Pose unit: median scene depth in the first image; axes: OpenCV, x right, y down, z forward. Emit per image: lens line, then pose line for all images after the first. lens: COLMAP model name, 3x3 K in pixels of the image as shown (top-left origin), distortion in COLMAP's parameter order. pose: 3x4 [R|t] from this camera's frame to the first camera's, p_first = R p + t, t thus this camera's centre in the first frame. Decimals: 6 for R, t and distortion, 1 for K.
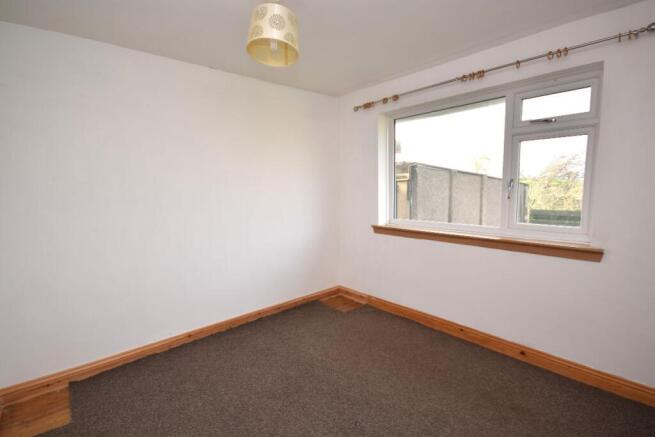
lens RADIAL K [[301.1, 0, 327.5], [0, 301.1, 218.5], [0, 0, 1]] dist [-0.000596, -0.000290]
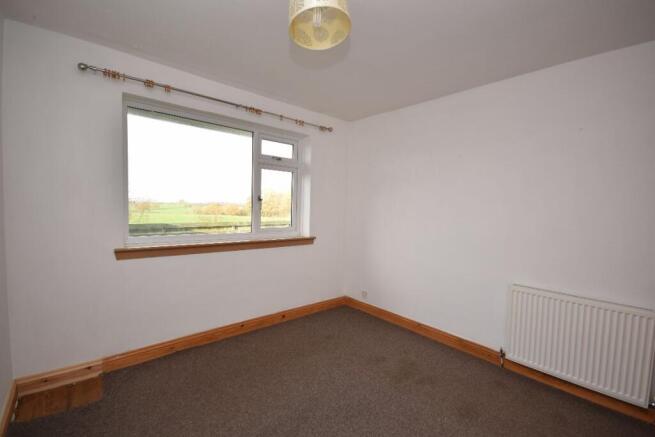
lens RADIAL K [[301.1, 0, 327.5], [0, 301.1, 218.5], [0, 0, 1]] dist [-0.000596, -0.000290]
pose [[-0.005442, -0.024023, 0.999697, -0.731378], [0.077561, 0.996690, 0.024373, -0.037393], [-0.996973, 0.077670, -0.003560, 0.708540]]
